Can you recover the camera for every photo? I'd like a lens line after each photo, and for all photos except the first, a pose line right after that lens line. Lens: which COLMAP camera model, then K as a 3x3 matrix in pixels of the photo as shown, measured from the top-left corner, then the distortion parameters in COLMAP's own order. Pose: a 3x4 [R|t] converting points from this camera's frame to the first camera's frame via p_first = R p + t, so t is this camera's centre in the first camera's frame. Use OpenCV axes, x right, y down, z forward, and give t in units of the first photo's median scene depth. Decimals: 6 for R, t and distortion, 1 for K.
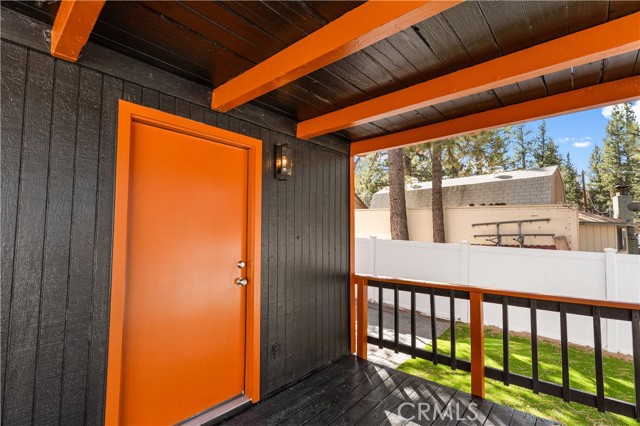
lens RADIAL K [[298.7, 0, 320.0], [0, 298.7, 213.0], [0, 0, 1]] dist [0.012824, 0.000312]
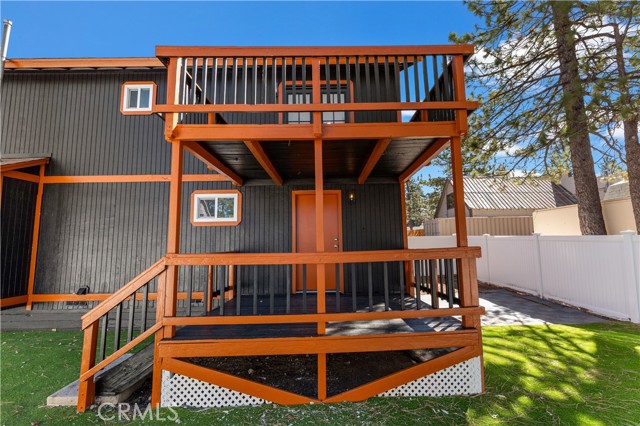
lens RADIAL K [[298.7, 0, 320.0], [0, 298.7, 213.0], [0, 0, 1]] dist [0.012824, 0.000312]
pose [[0.647706, -0.108977, -0.754056, 0.487751], [0.068375, 0.994038, -0.084928, 0.046268], [0.758816, 0.003450, 0.651296, -0.236927]]
